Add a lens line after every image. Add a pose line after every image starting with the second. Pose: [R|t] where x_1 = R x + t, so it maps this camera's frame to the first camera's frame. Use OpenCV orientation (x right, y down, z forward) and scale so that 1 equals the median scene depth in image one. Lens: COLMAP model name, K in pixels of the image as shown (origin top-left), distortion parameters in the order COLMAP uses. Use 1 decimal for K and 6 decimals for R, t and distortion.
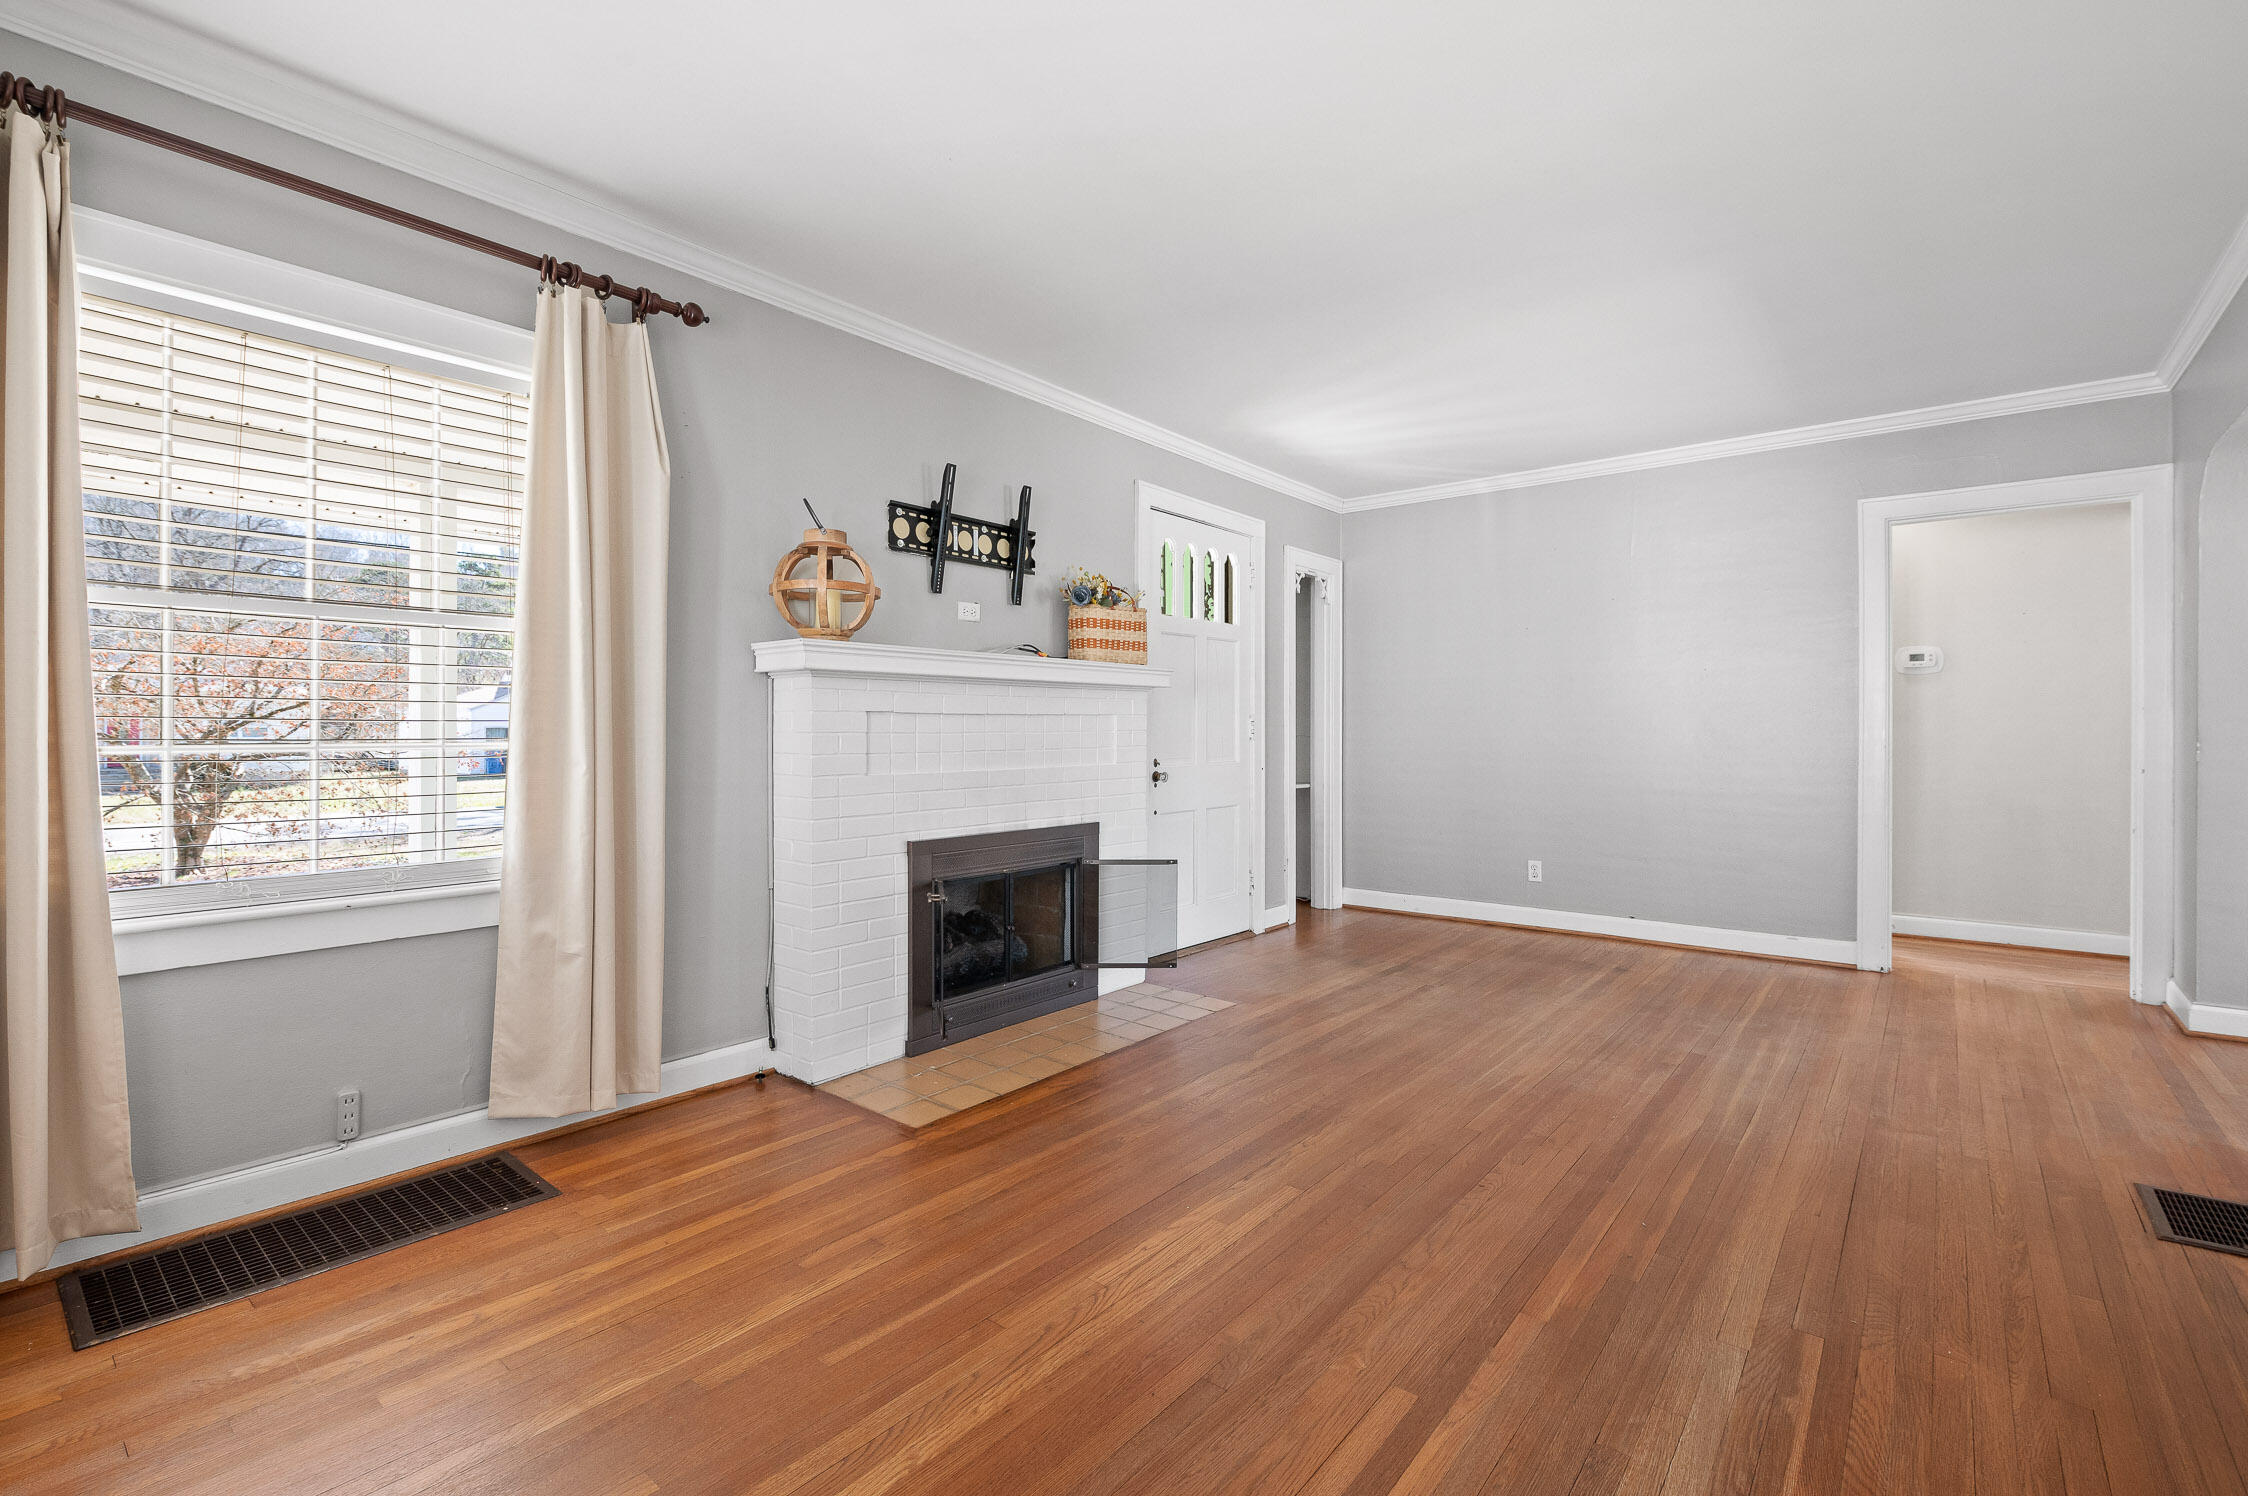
lens RADIAL K [[1001.7, 0, 1126.4], [0, 1001.7, 733.2], [0, 0, 1]] dist [-0.011643, 0.000272]
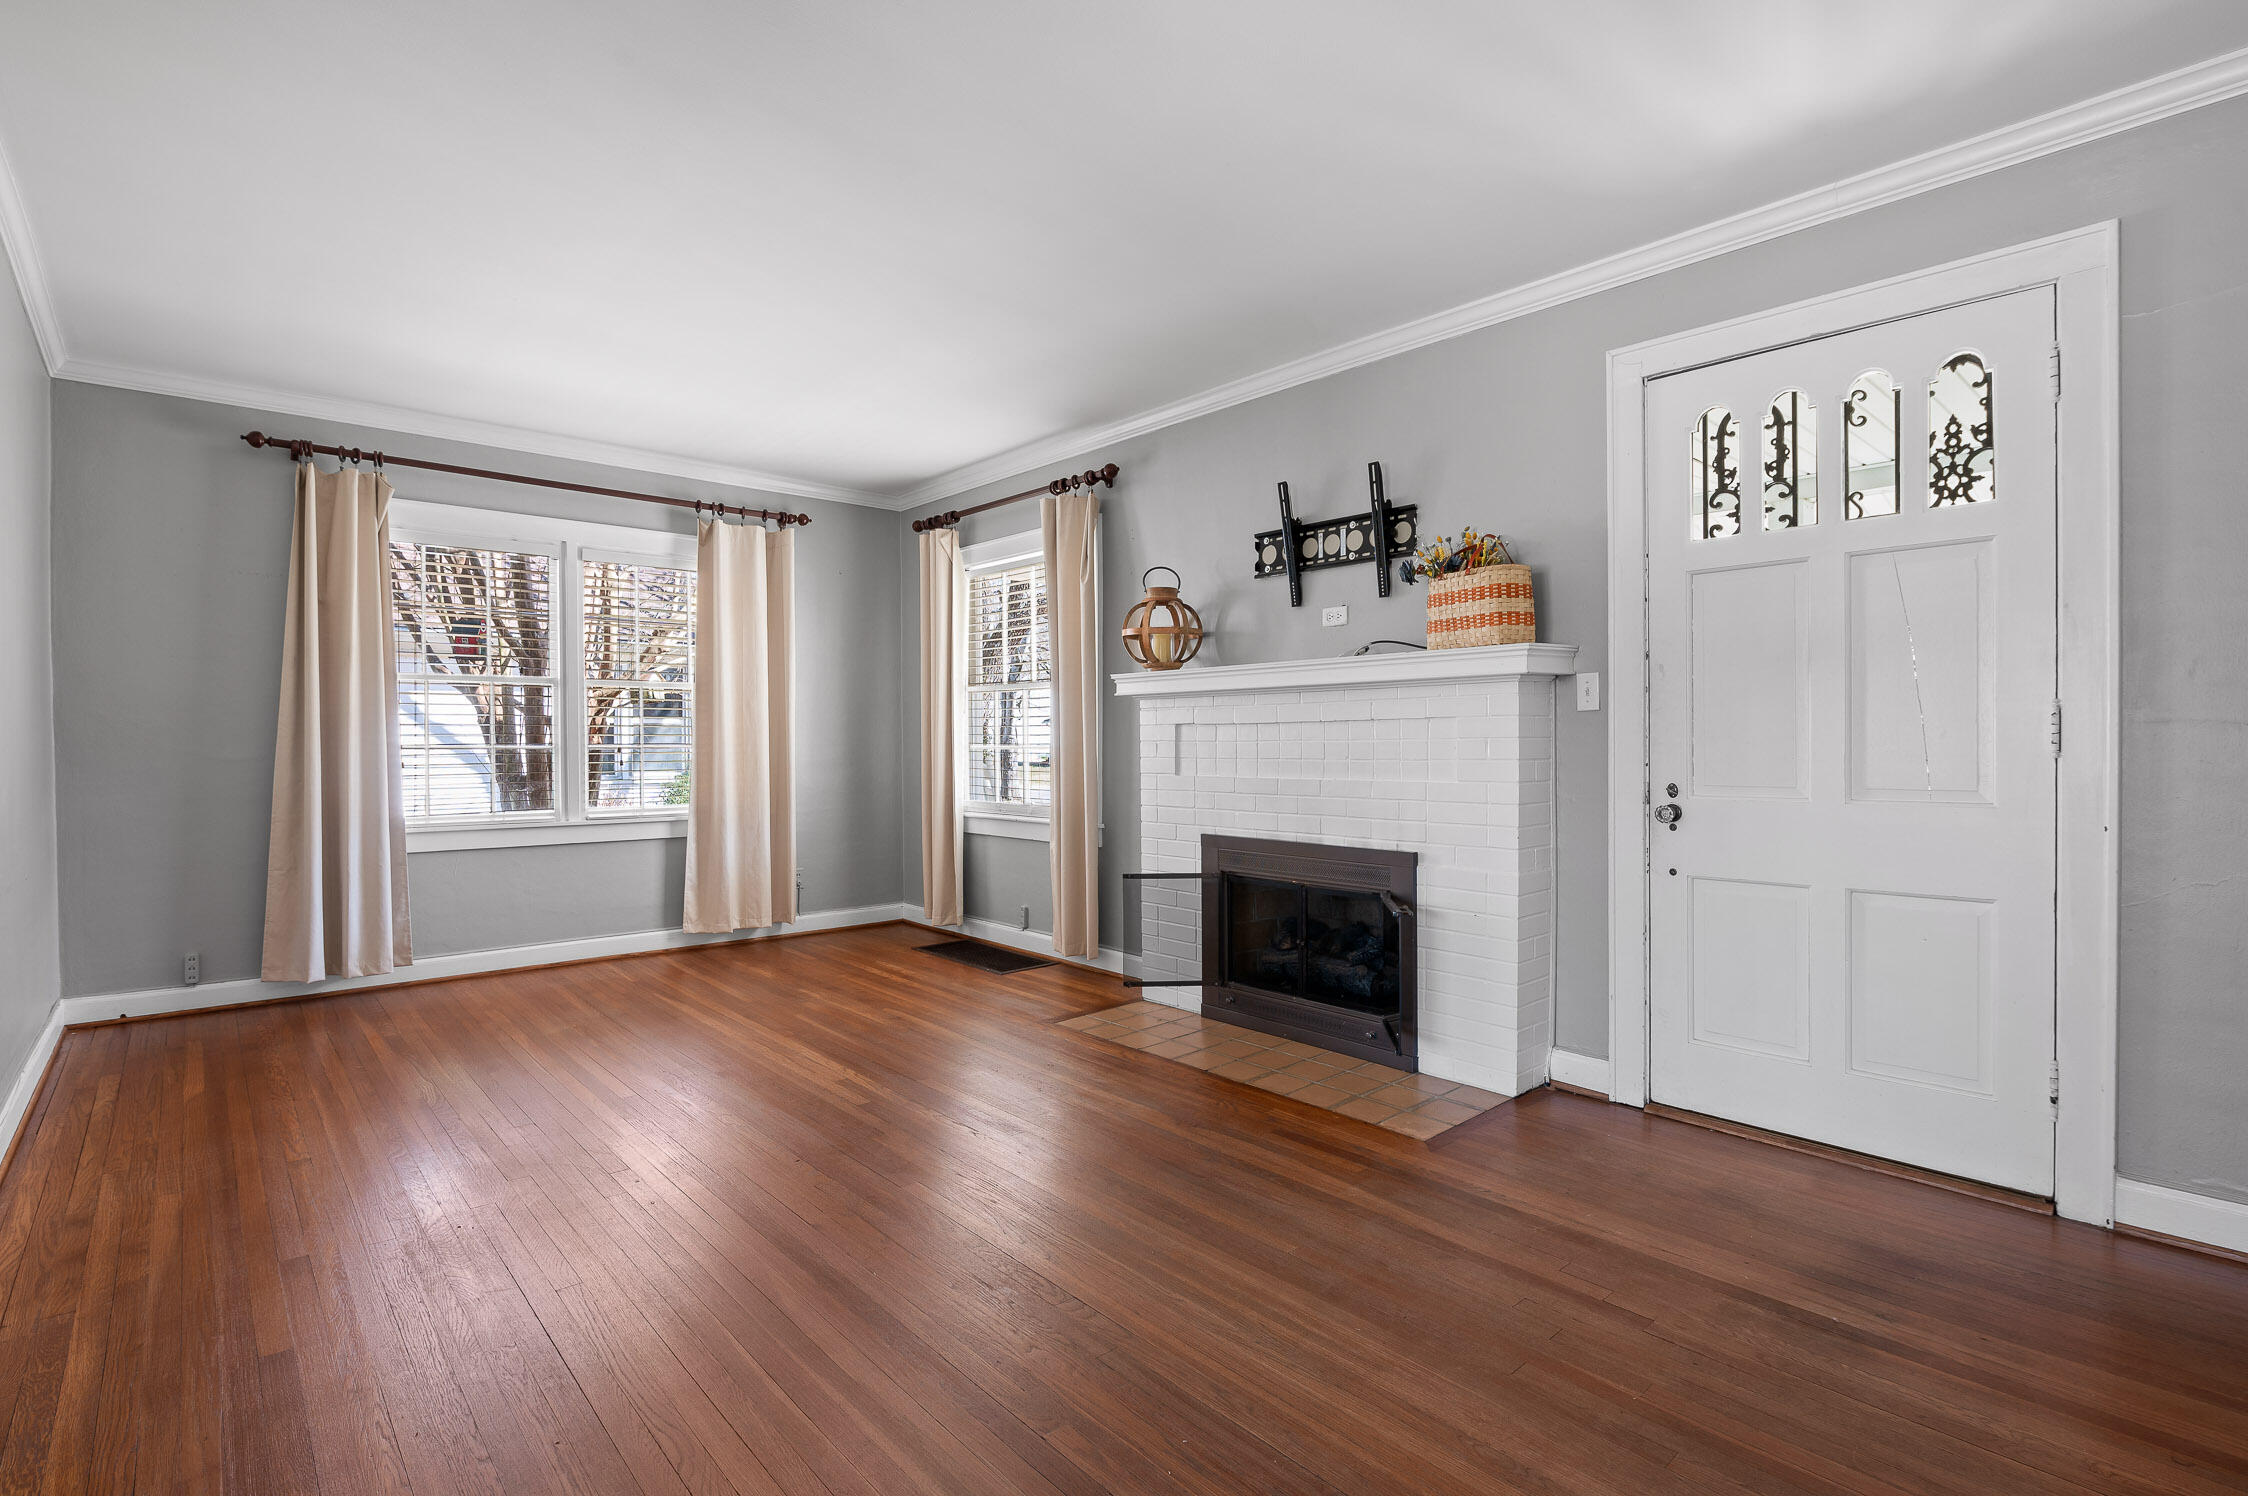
lens RADIAL K [[1075.7, 0, 1127.6], [0, 1075.7, 750.8], [0, 0, 1]] dist [-0.002738, -0.000092]
pose [[-0.161374, 0.008970, -0.986853, 0.926580], [-0.000166, 0.999958, 0.009116, -0.000068], [0.986893, 0.001635, -0.161366, 0.989902]]
